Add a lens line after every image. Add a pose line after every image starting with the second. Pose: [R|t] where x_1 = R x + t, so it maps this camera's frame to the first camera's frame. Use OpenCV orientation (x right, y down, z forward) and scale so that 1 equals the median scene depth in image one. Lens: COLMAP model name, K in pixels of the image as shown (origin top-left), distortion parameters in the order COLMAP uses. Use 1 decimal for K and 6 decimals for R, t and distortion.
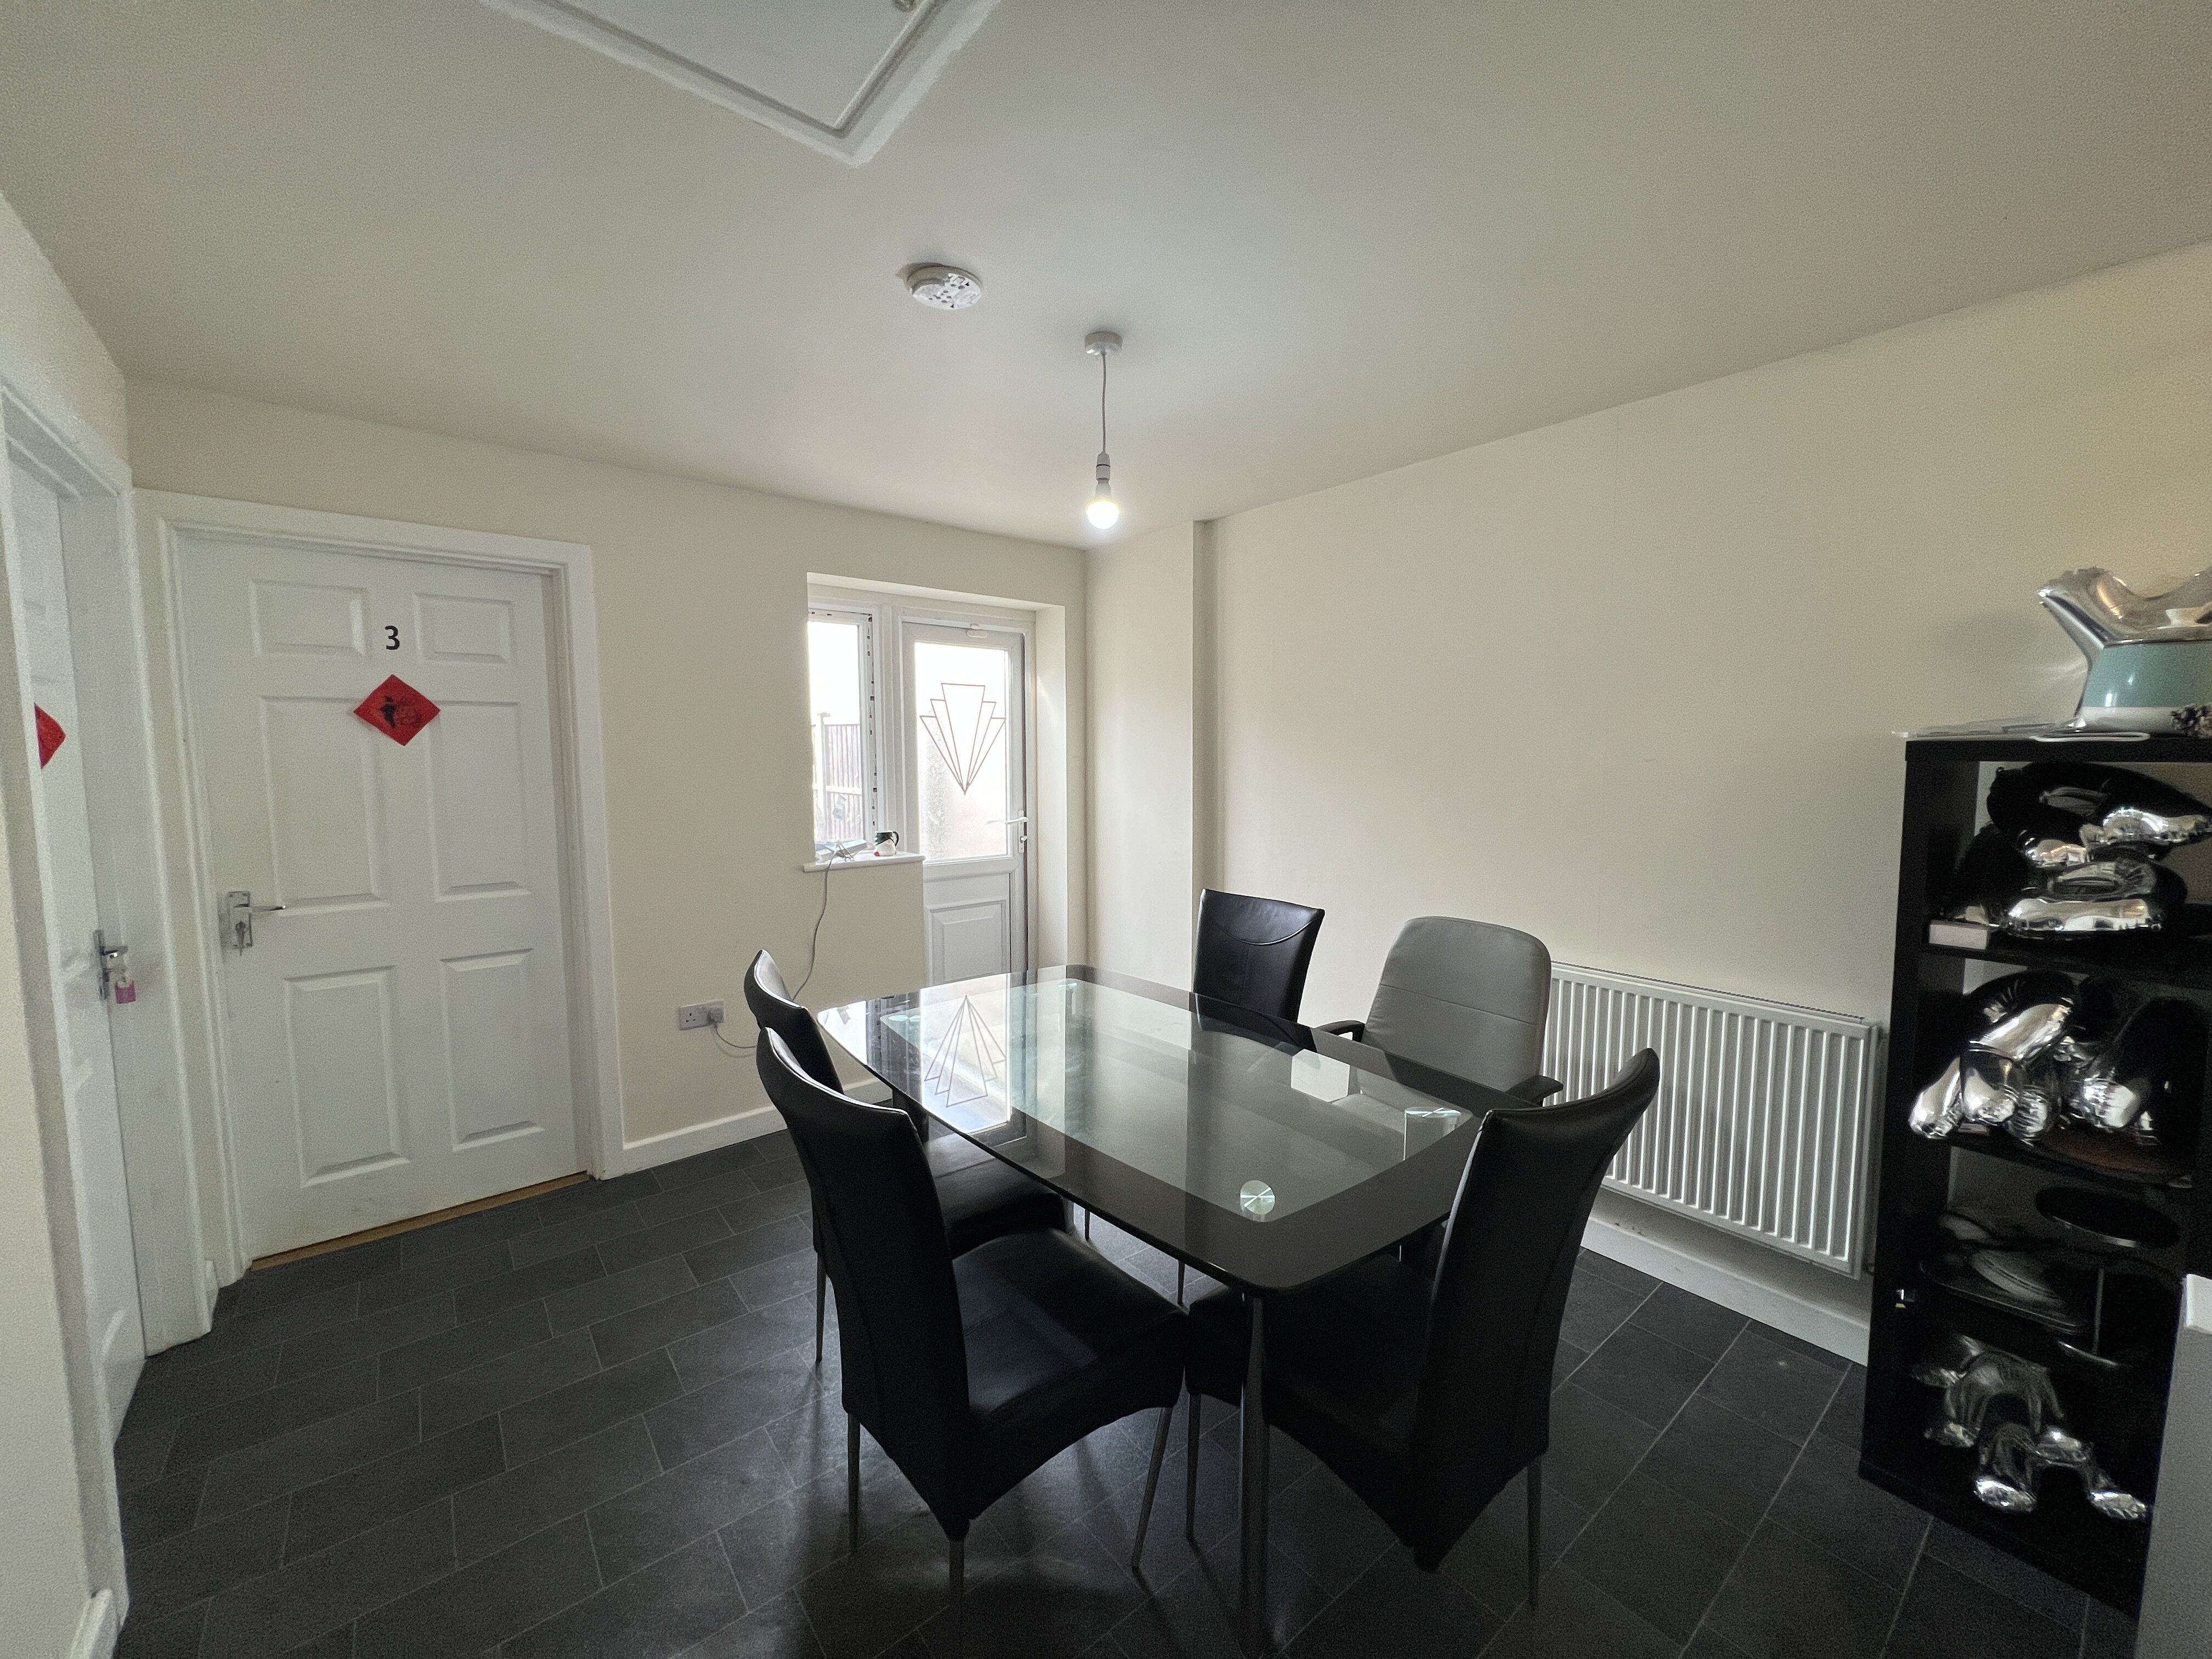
lens RADIAL K [[886.3, 0, 1107.5], [0, 886.3, 824.8], [0, 0, 1]] dist [-0.012439, -0.000124]
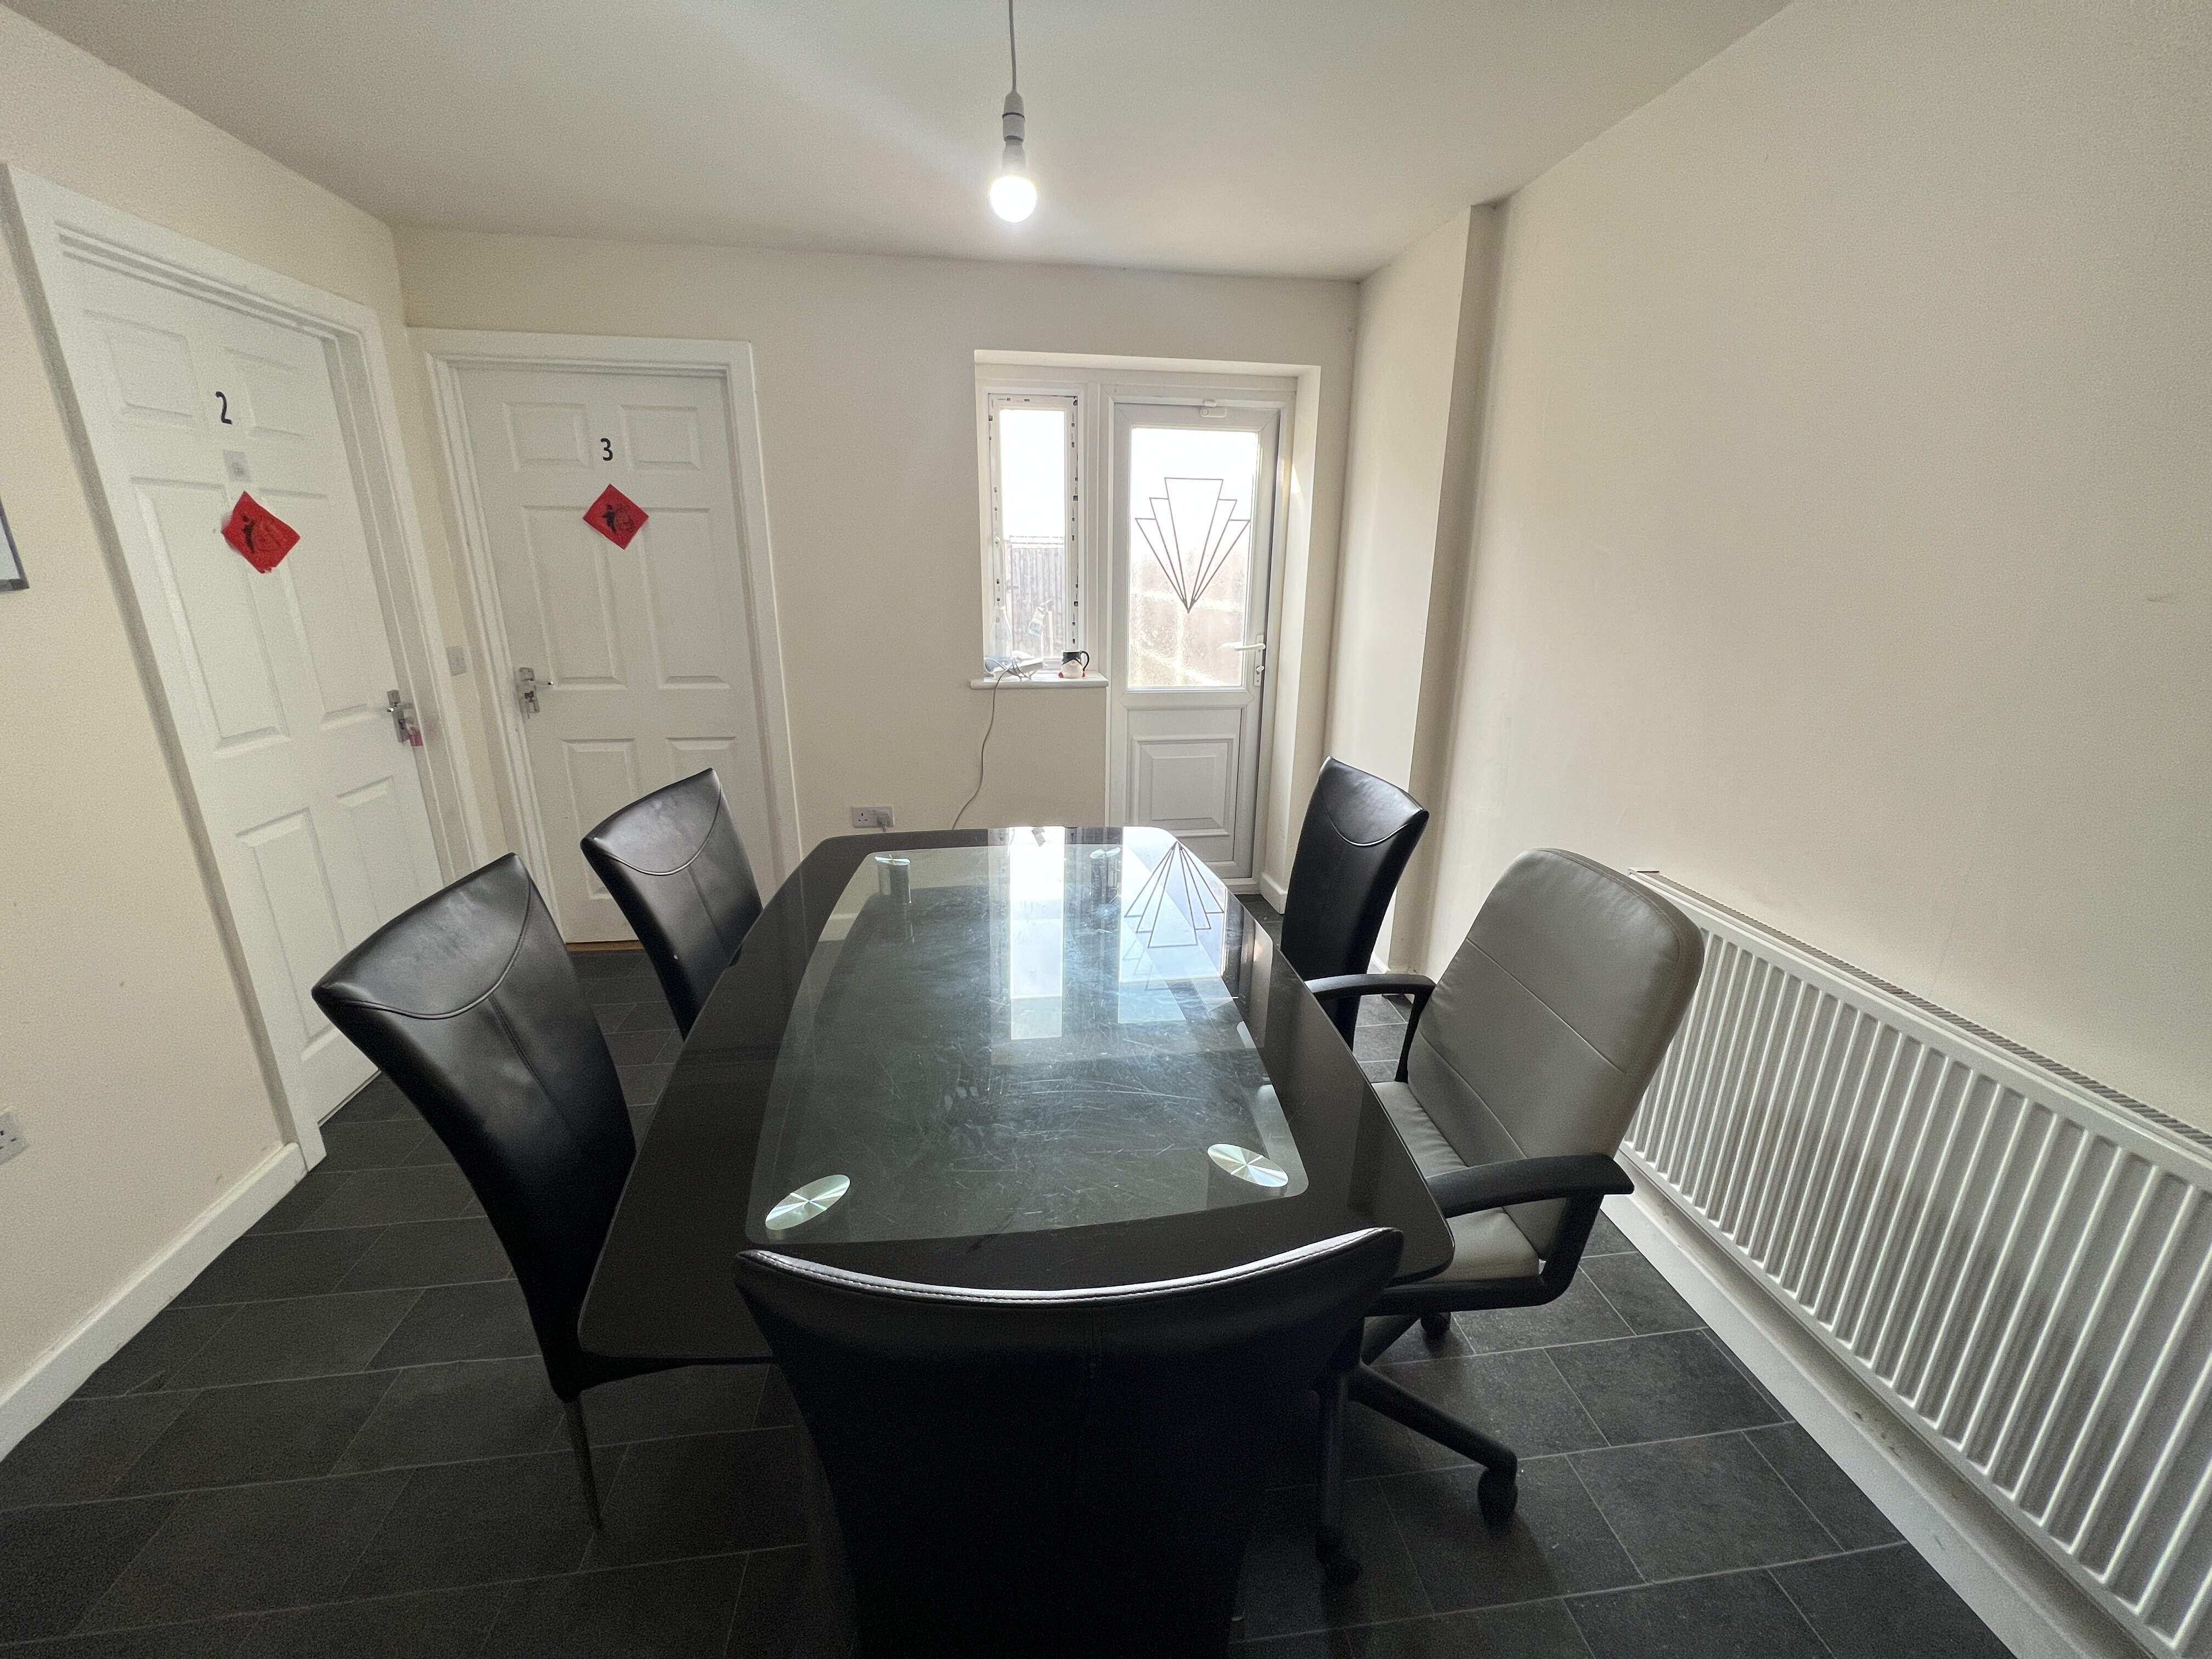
lens RADIAL K [[886.3, 0, 1105.2], [0, 886.3, 831.0], [0, 0, 1]] dist [-0.012439, -0.000124]
pose [[0.848528, 0.164893, -0.502802, 0.280344], [-0.056274, 0.972939, 0.224105, -0.018970], [0.526149, -0.161865, 0.834846, 0.232156]]
